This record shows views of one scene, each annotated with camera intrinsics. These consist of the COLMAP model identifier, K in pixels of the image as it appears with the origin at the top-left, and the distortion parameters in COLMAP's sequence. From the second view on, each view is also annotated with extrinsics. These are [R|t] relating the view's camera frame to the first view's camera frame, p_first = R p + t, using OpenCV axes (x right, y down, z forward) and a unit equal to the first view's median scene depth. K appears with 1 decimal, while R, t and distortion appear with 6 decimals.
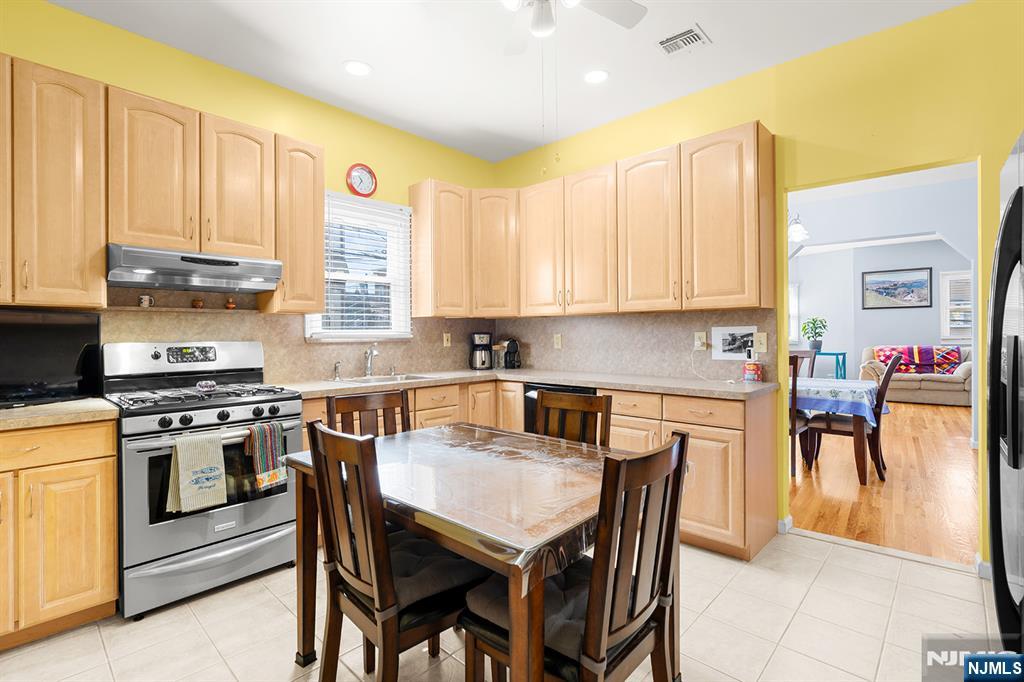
lens RADIAL K [[461.4, 0, 511.1], [0, 461.4, 334.0], [0, 0, 1]] dist [-0.006296, -0.001497]
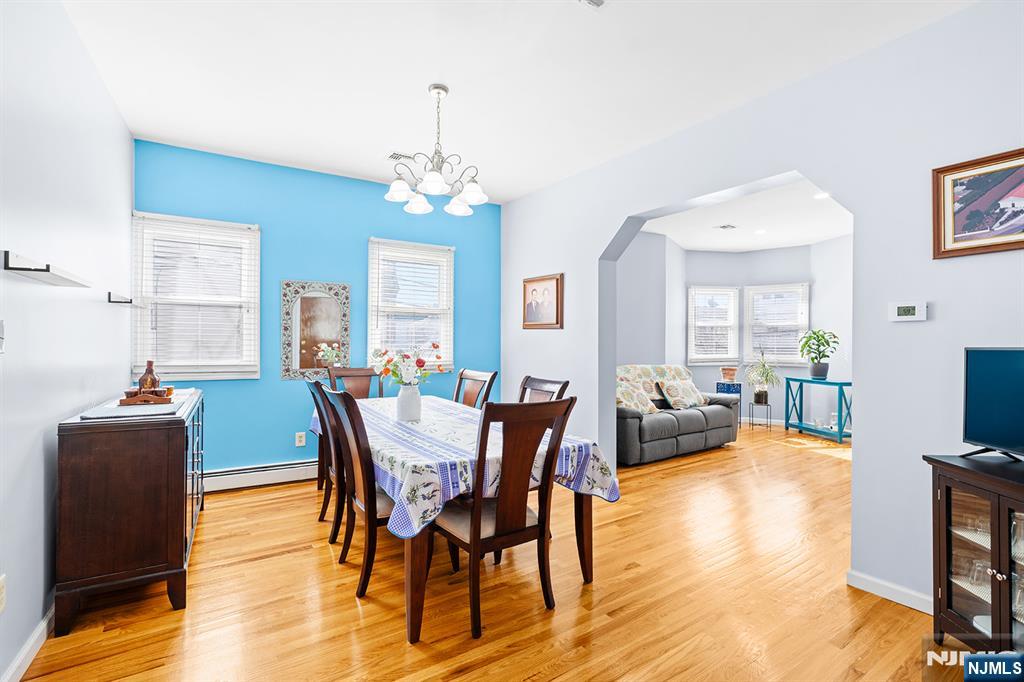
lens RADIAL K [[461.4, 0, 498.7], [0, 461.4, 341.7], [0, 0, 1]] dist [-0.006296, -0.001497]
pose [[0.958827, 0.012086, -0.283734, 0.457572], [-0.014328, 0.999880, -0.005827, -0.008132], [0.283630, 0.009653, 0.958885, 0.229042]]
